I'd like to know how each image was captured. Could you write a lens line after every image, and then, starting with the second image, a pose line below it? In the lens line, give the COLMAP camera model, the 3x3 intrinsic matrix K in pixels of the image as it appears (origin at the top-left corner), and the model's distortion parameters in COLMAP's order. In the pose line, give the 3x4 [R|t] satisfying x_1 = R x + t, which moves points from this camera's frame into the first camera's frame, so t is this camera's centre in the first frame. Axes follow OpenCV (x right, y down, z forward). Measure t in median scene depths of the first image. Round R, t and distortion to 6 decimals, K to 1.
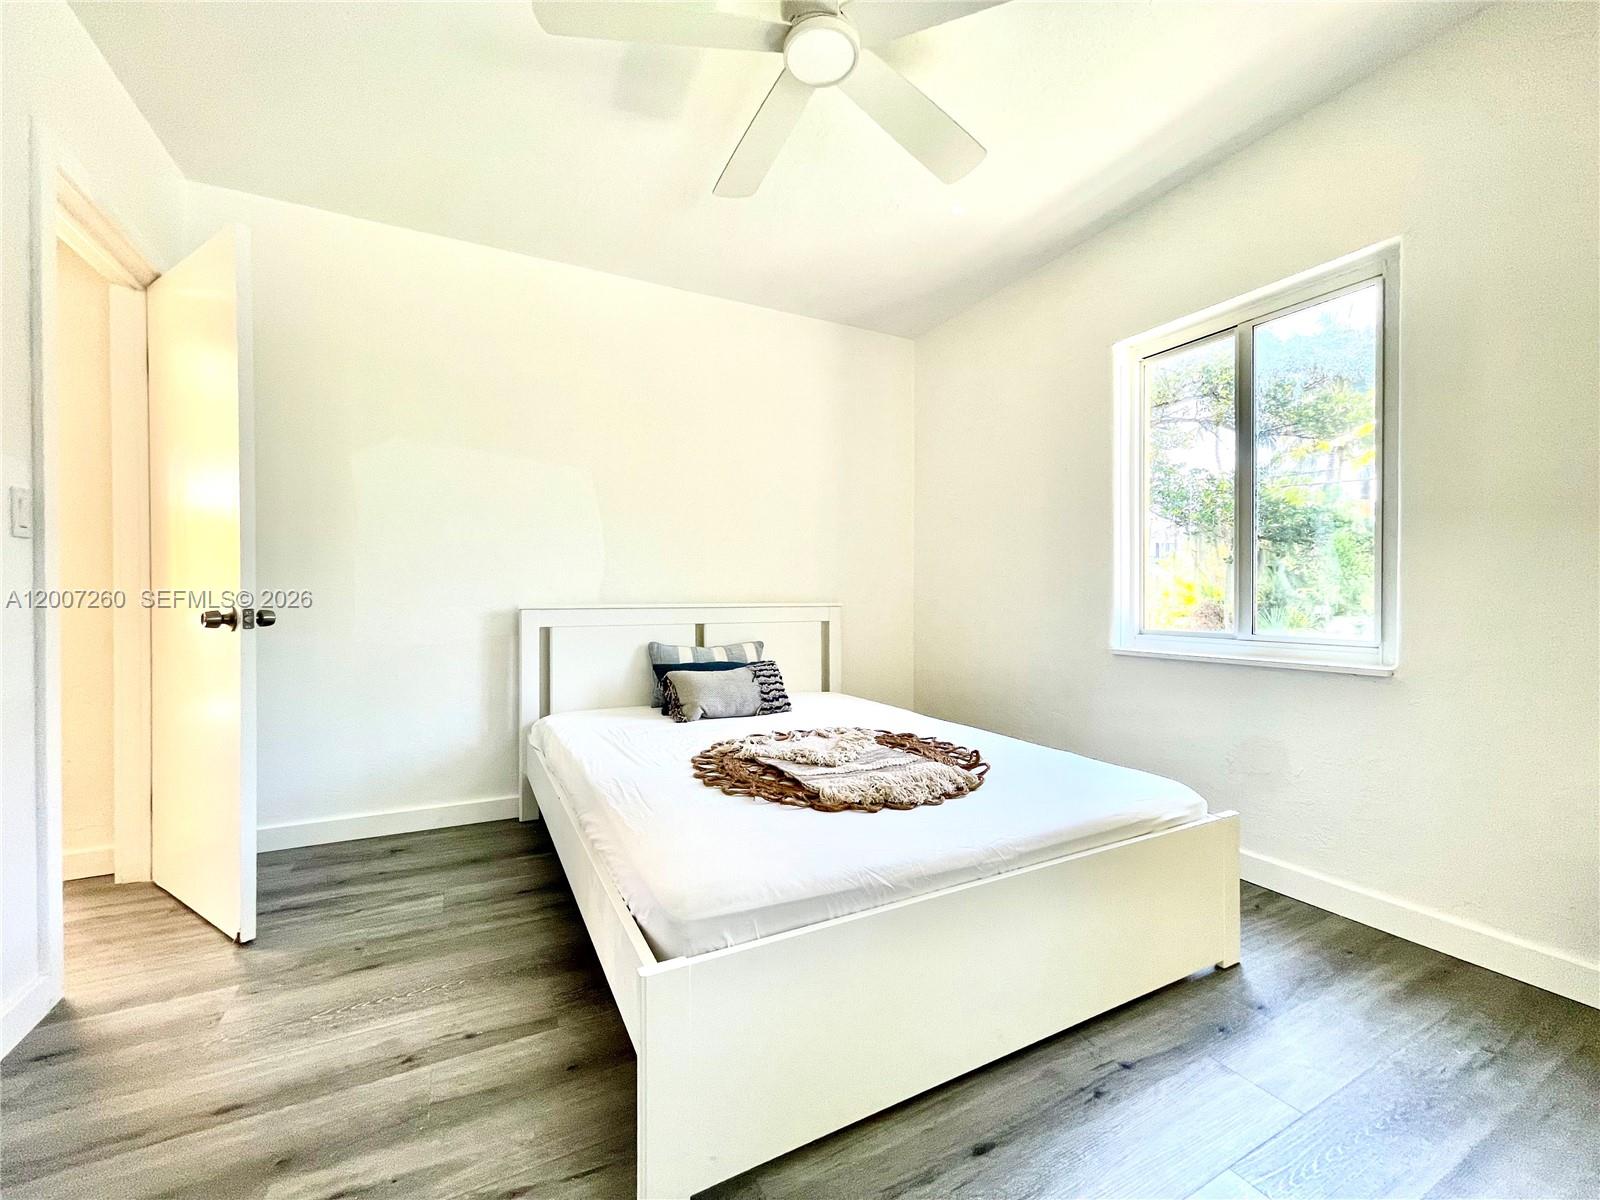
lens RADIAL K [[655.1, 0, 796.8], [0, 655.1, 598.0], [0, 0, 1]] dist [0.000504, 0.000962]
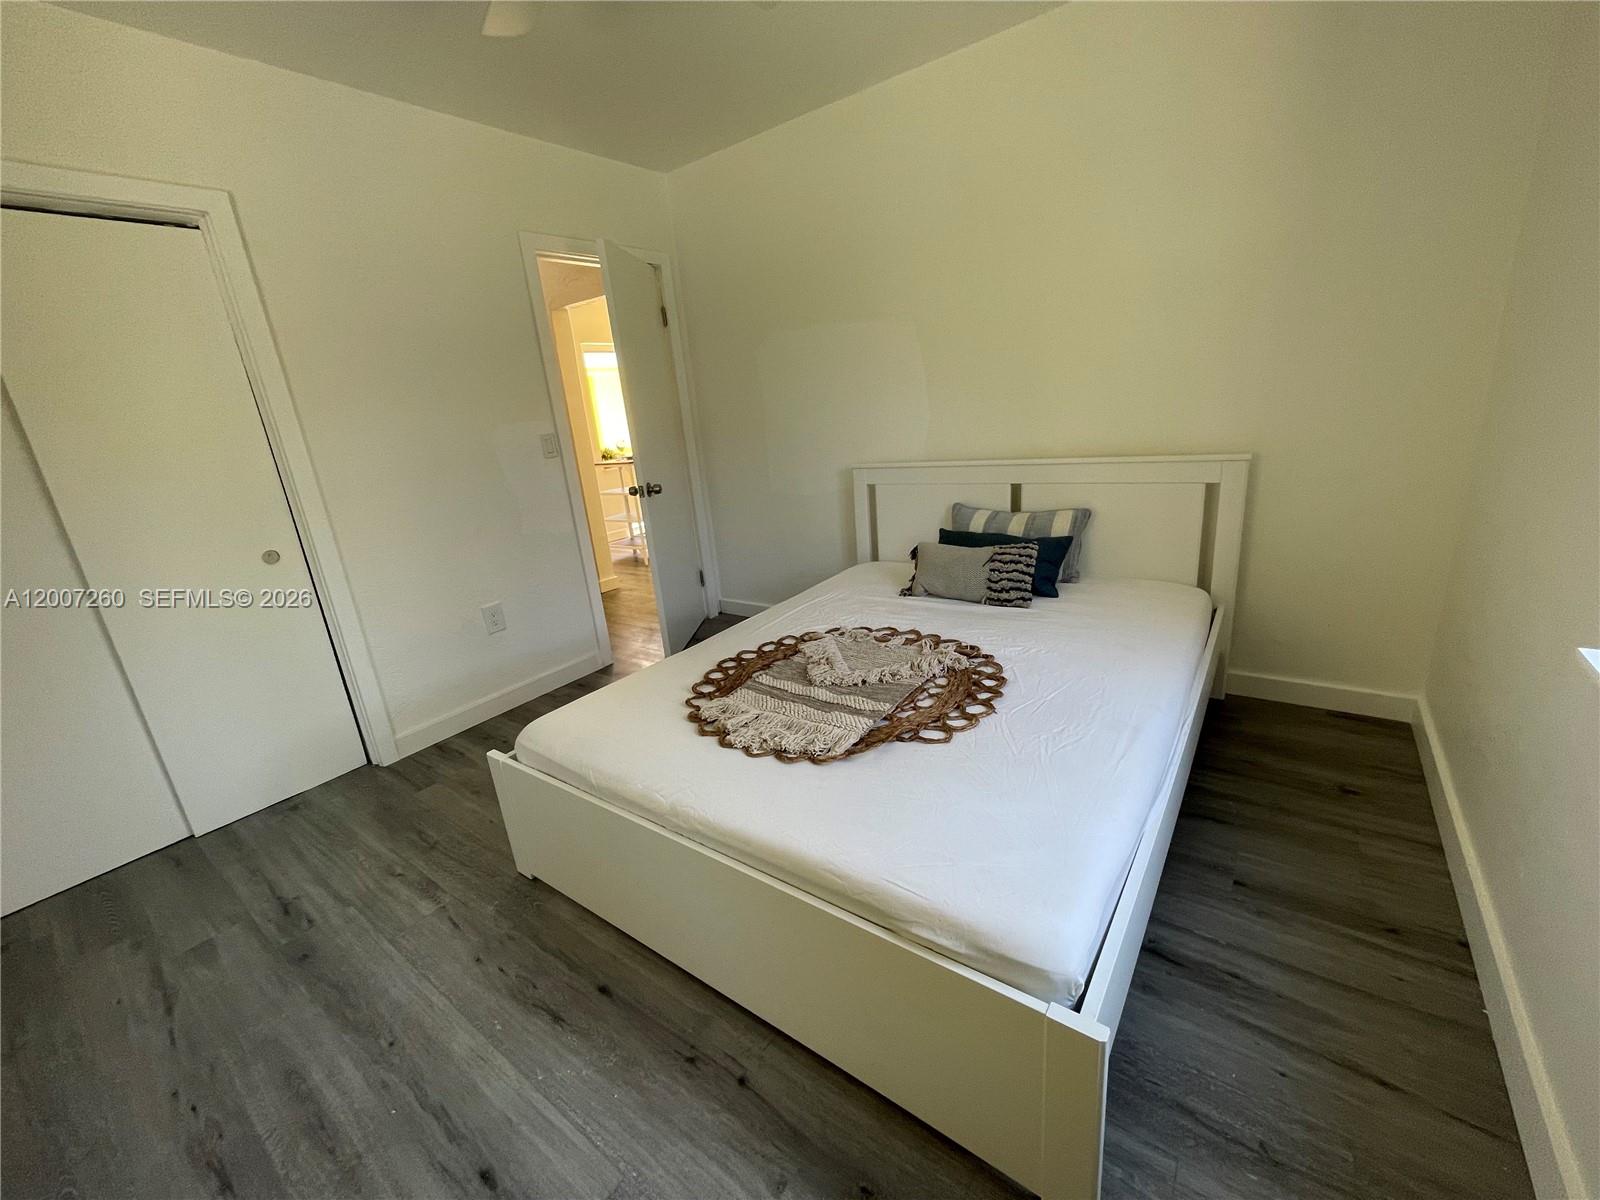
lens RADIAL K [[655.1, 0, 794.0], [0, 655.1, 602.9], [0, 0, 1]] dist [0.000504, 0.000962]
pose [[0.416401, 0.227380, -0.880289, 0.609696], [0.087690, 0.953664, 0.287812, -0.099185], [0.904942, -0.197038, 0.377168, 0.433229]]
